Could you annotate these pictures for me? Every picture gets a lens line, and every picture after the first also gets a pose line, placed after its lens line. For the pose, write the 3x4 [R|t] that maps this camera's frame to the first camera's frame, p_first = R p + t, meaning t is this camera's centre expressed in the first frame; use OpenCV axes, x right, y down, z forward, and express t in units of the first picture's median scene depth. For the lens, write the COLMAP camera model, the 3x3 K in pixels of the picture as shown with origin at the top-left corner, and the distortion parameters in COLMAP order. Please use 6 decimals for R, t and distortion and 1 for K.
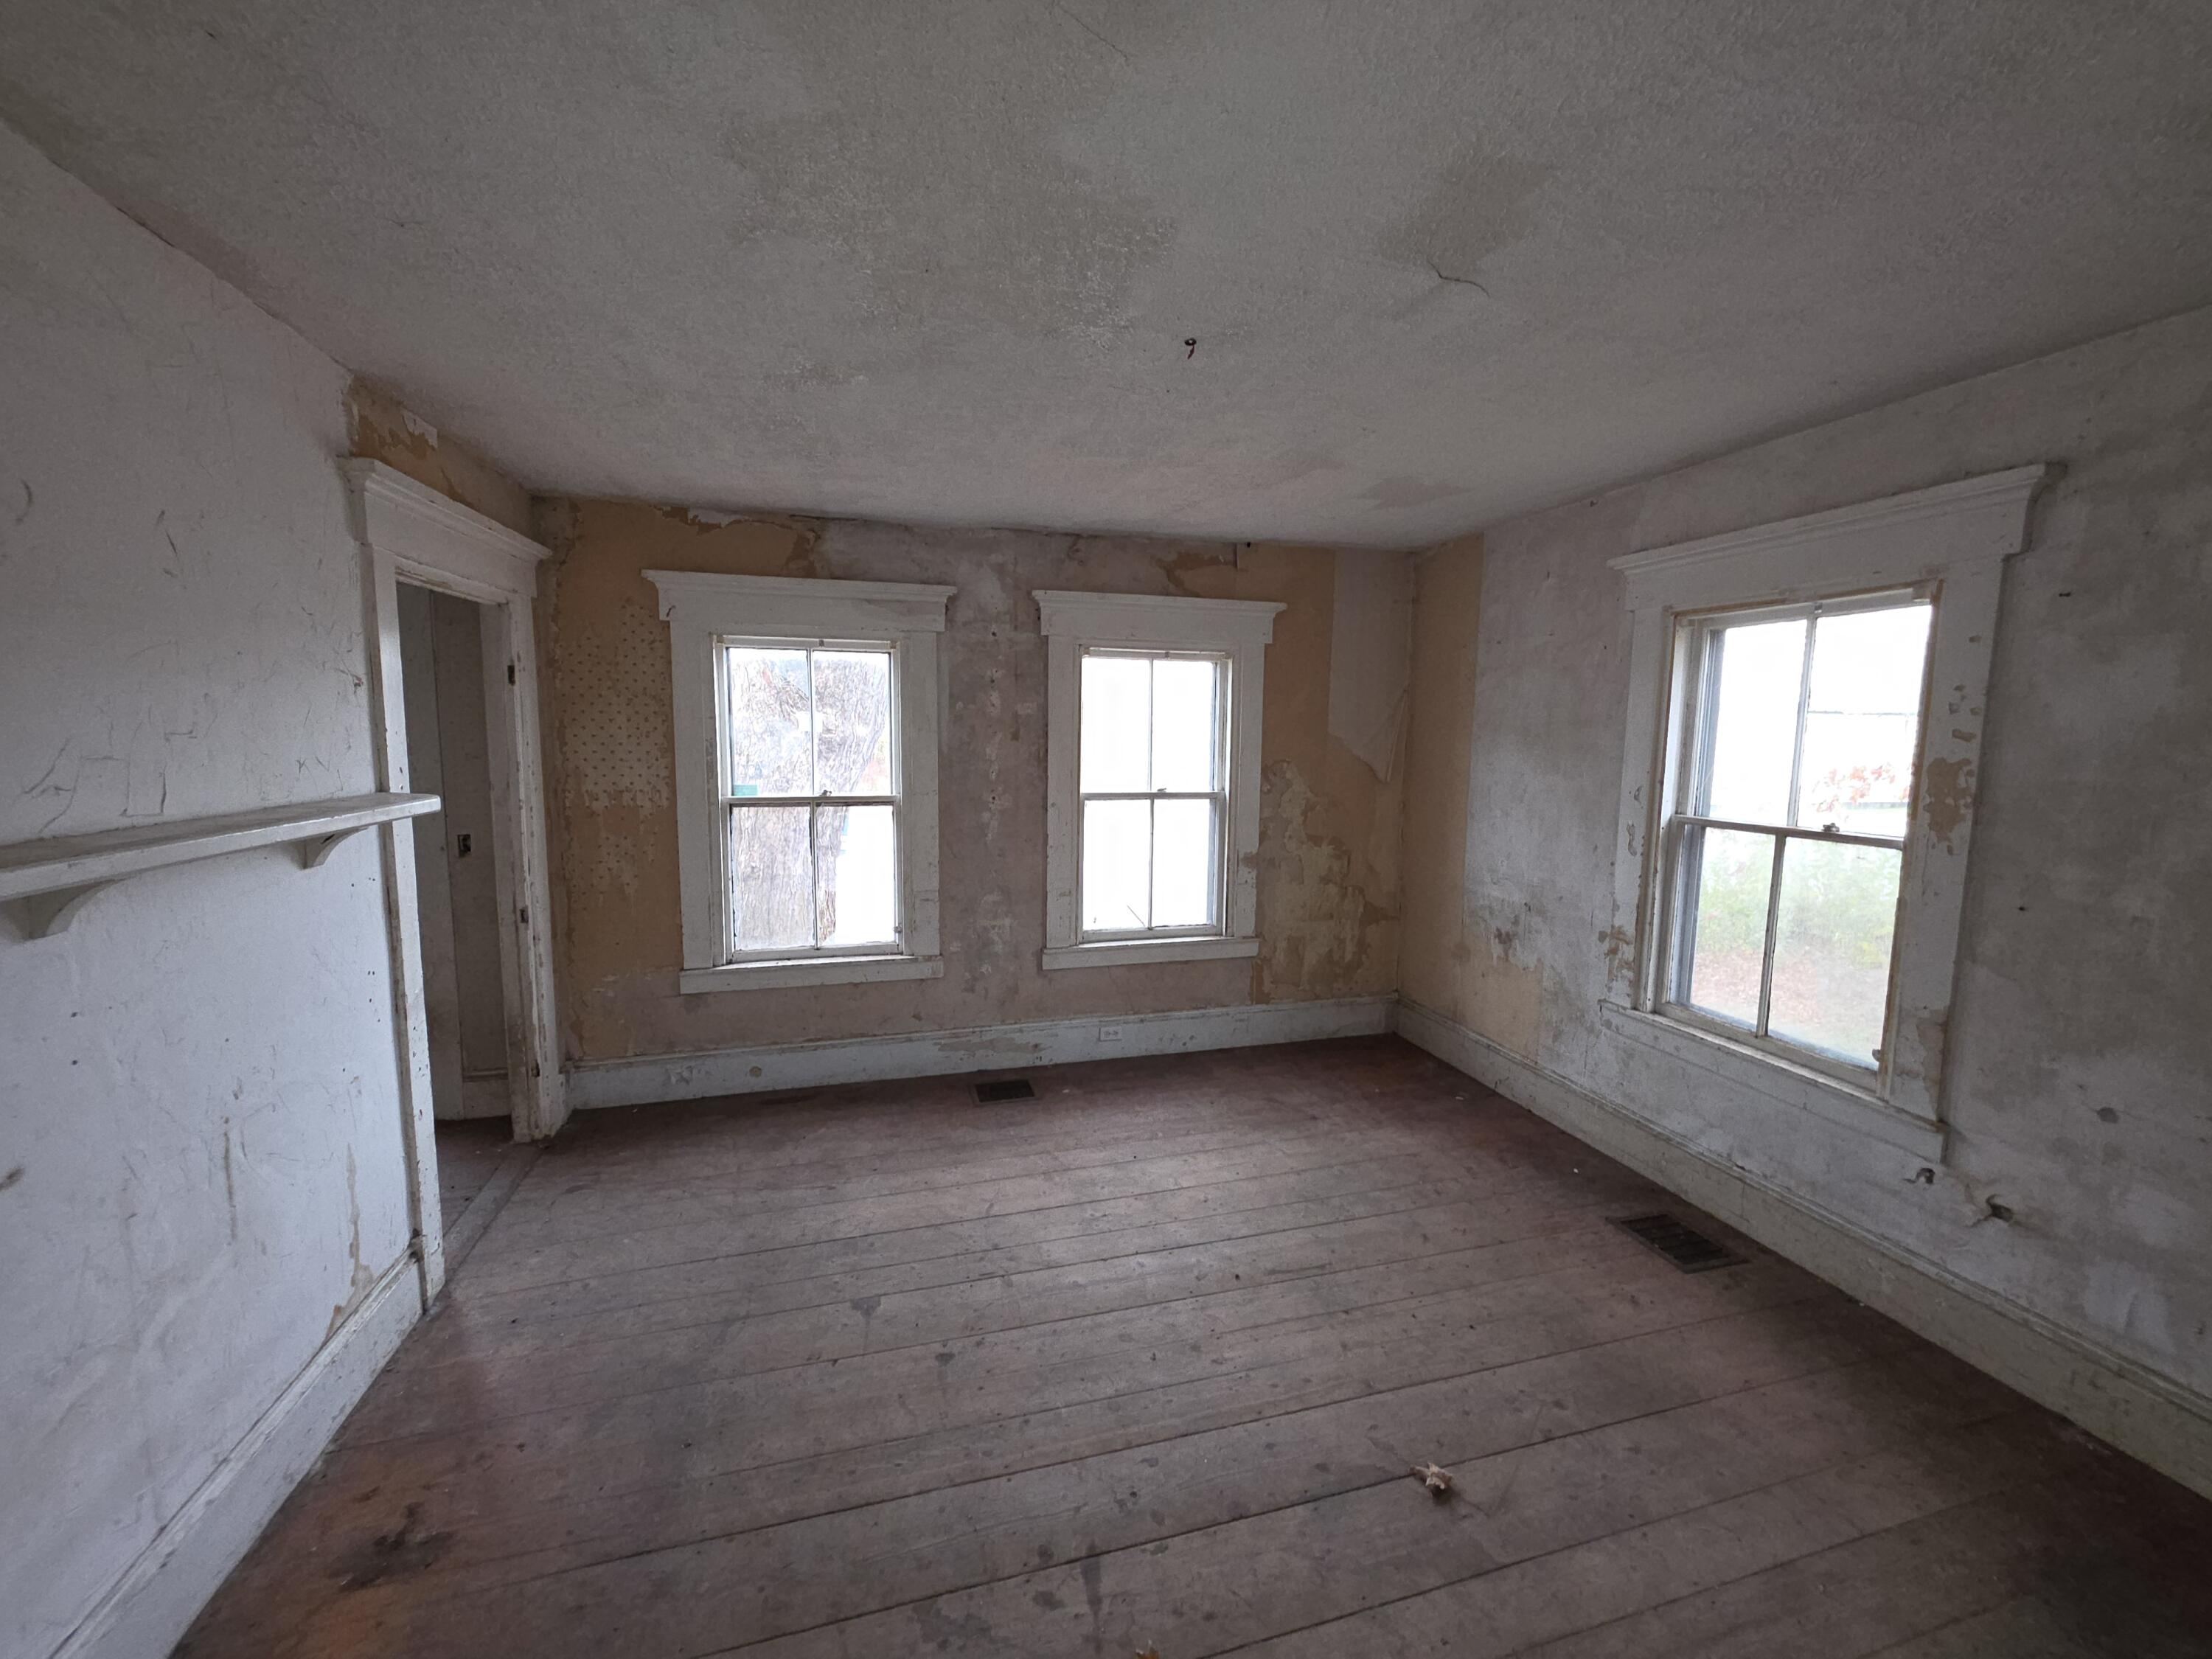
lens RADIAL K [[870.7, 0, 1106.2], [0, 870.7, 828.3], [0, 0, 1]] dist [-0.010626, 0.001624]
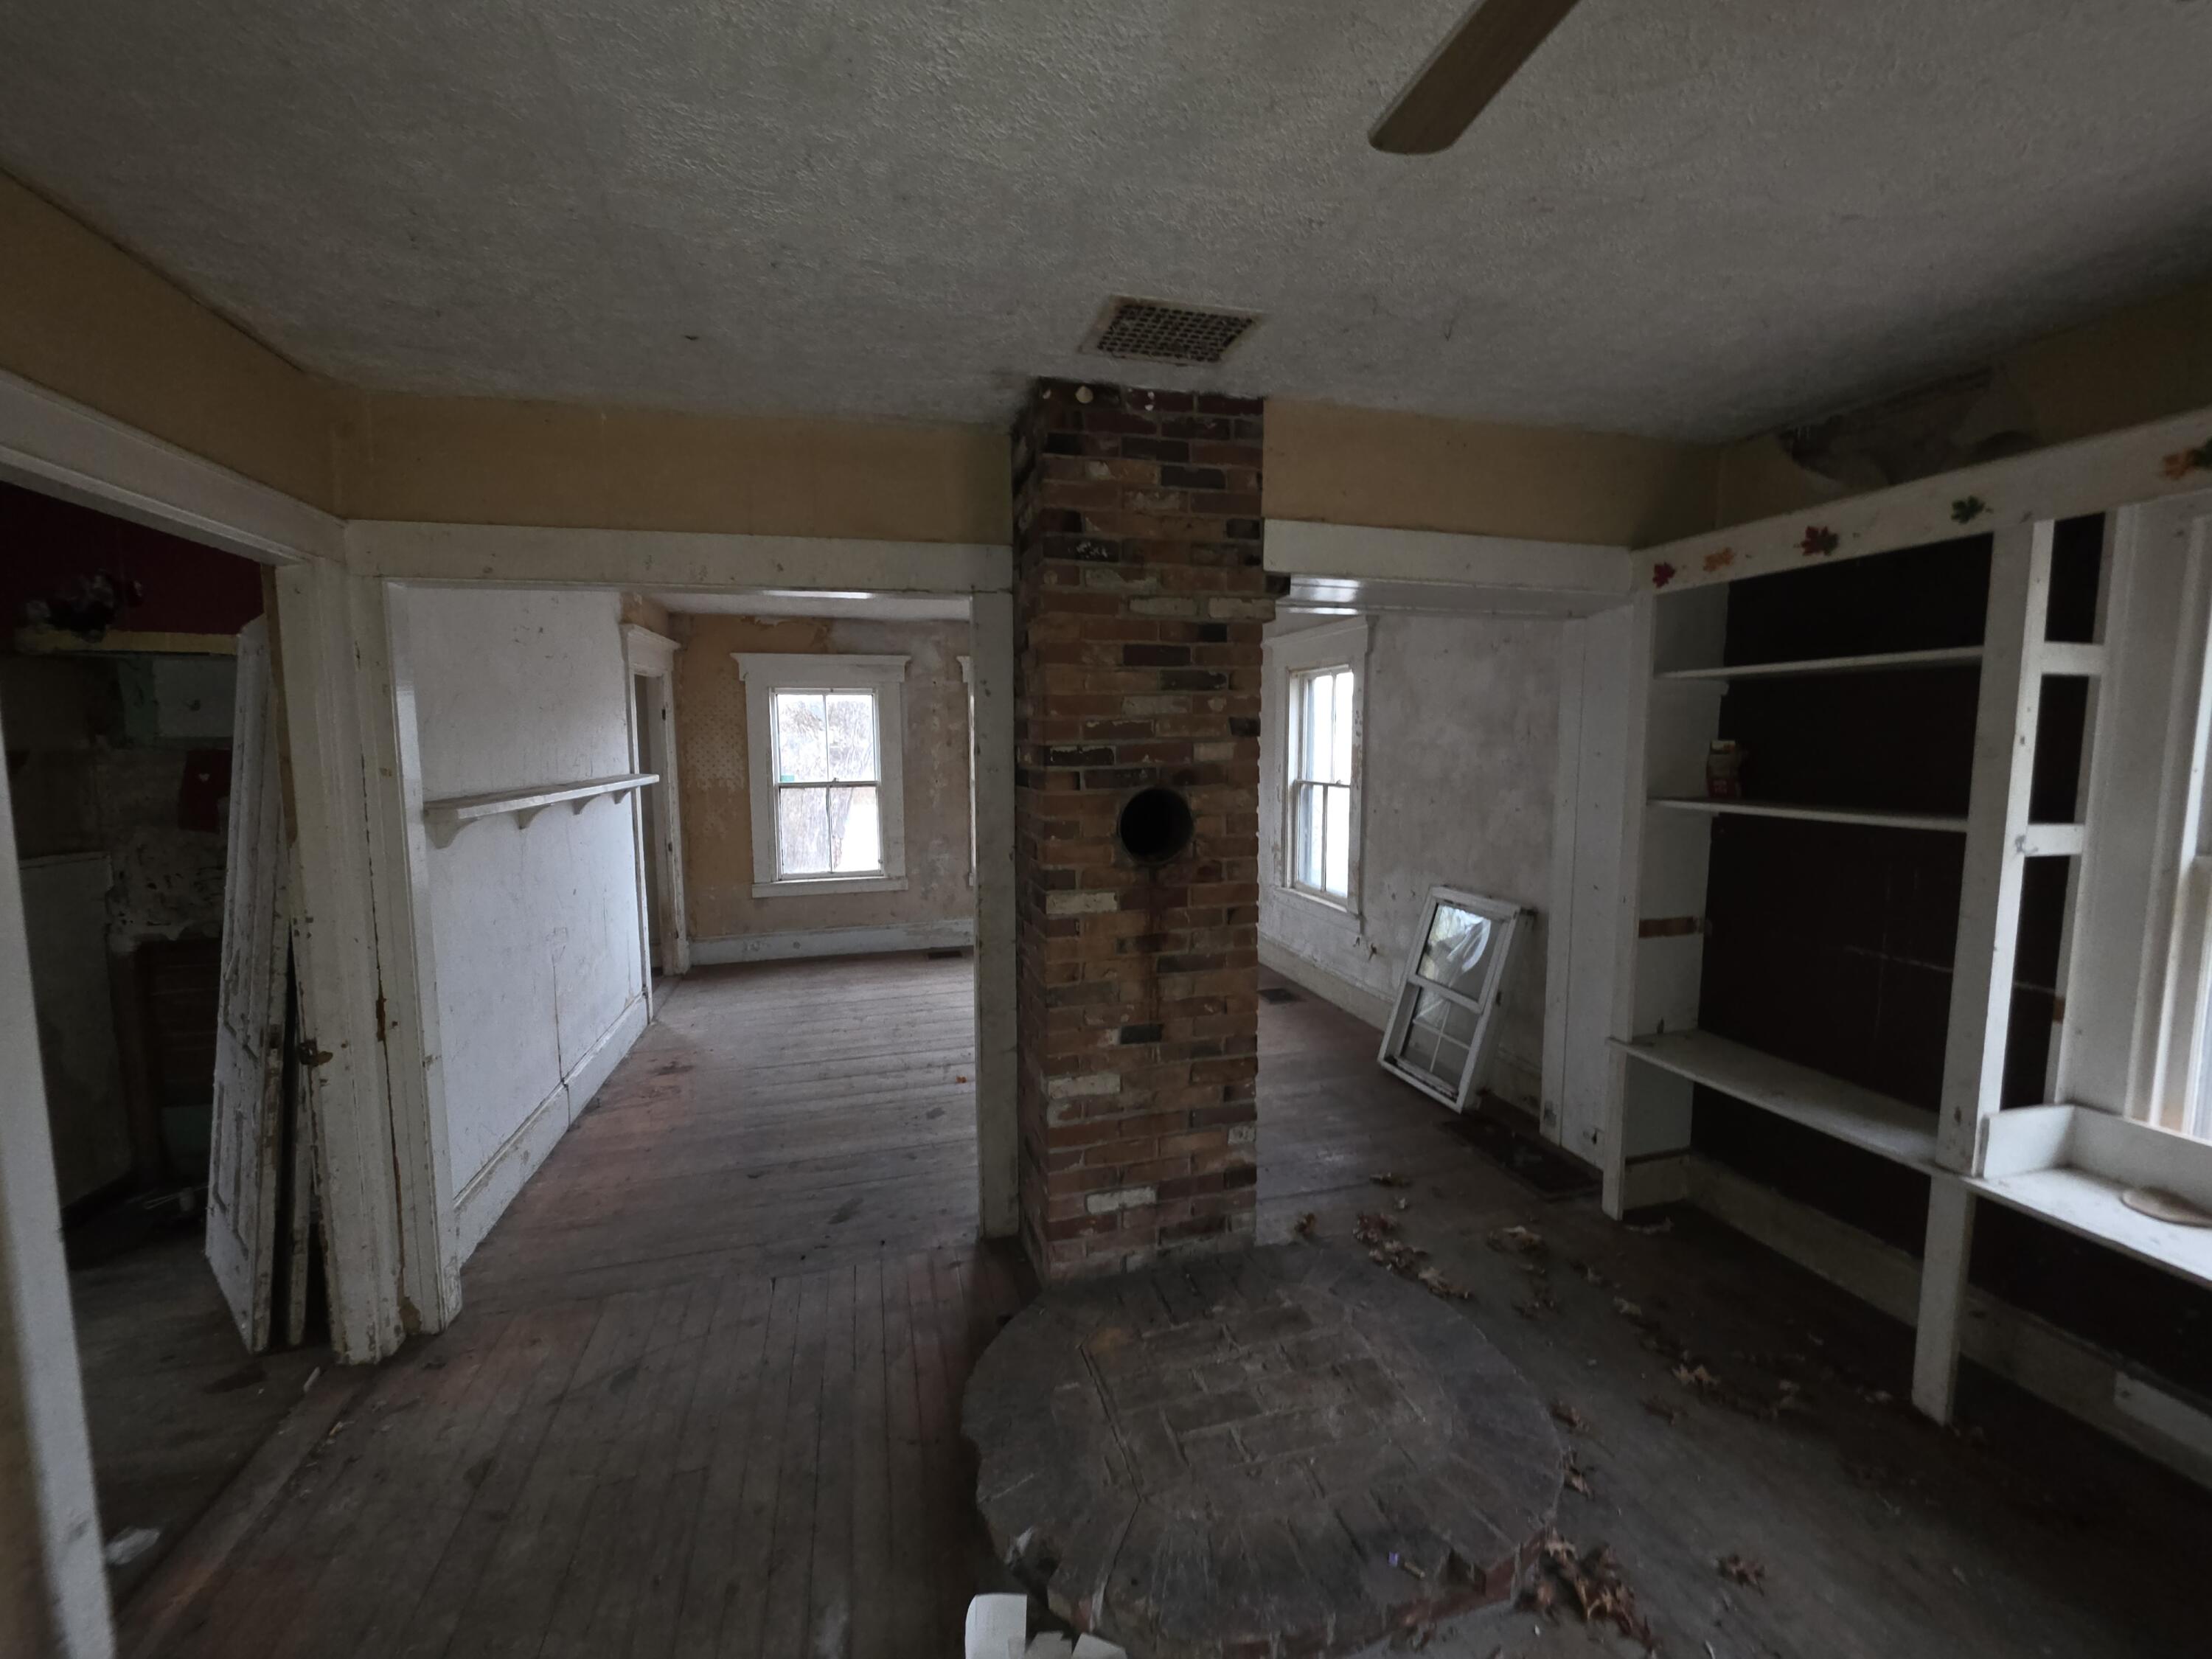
lens RADIAL K [[870.7, 0, 1107.0], [0, 870.7, 829.4], [0, 0, 1]] dist [-0.010626, 0.001624]
pose [[0.999834, -0.017899, -0.003407, 0.233818], [0.017868, 0.999801, -0.008926, 0.091640], [0.003567, 0.008863, 0.999954, -0.769627]]
